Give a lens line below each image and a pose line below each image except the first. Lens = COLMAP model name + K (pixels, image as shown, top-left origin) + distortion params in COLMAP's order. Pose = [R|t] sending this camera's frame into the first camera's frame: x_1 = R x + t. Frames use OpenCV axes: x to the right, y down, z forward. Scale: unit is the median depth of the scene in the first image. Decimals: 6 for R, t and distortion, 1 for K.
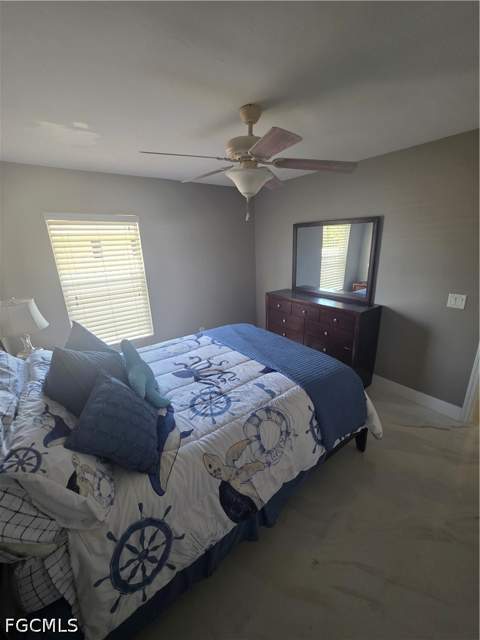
lens RADIAL K [[257.4, 0, 241.8], [0, 257.4, 317.4], [0, 0, 1]] dist [0.001401, 0.000138]
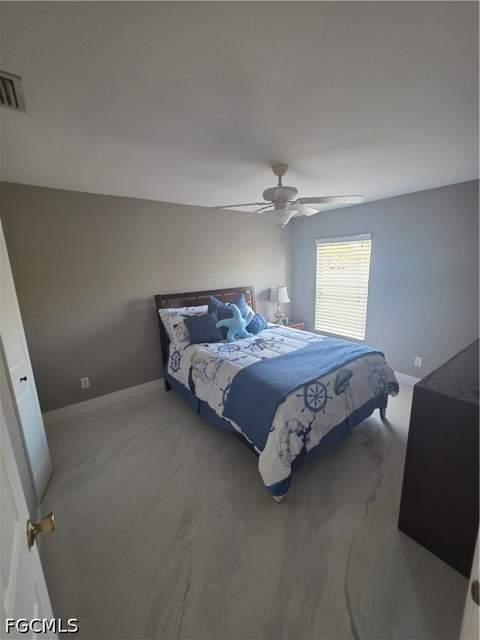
lens RADIAL K [[257.4, 0, 241.8], [0, 257.4, 317.4], [0, 0, 1]] dist [0.001401, 0.000138]
pose [[0.005604, 0.241922, -0.970280, 1.279061], [-0.268749, 0.934961, 0.231564, -0.252676], [0.963194, 0.259464, 0.070255, 0.729679]]
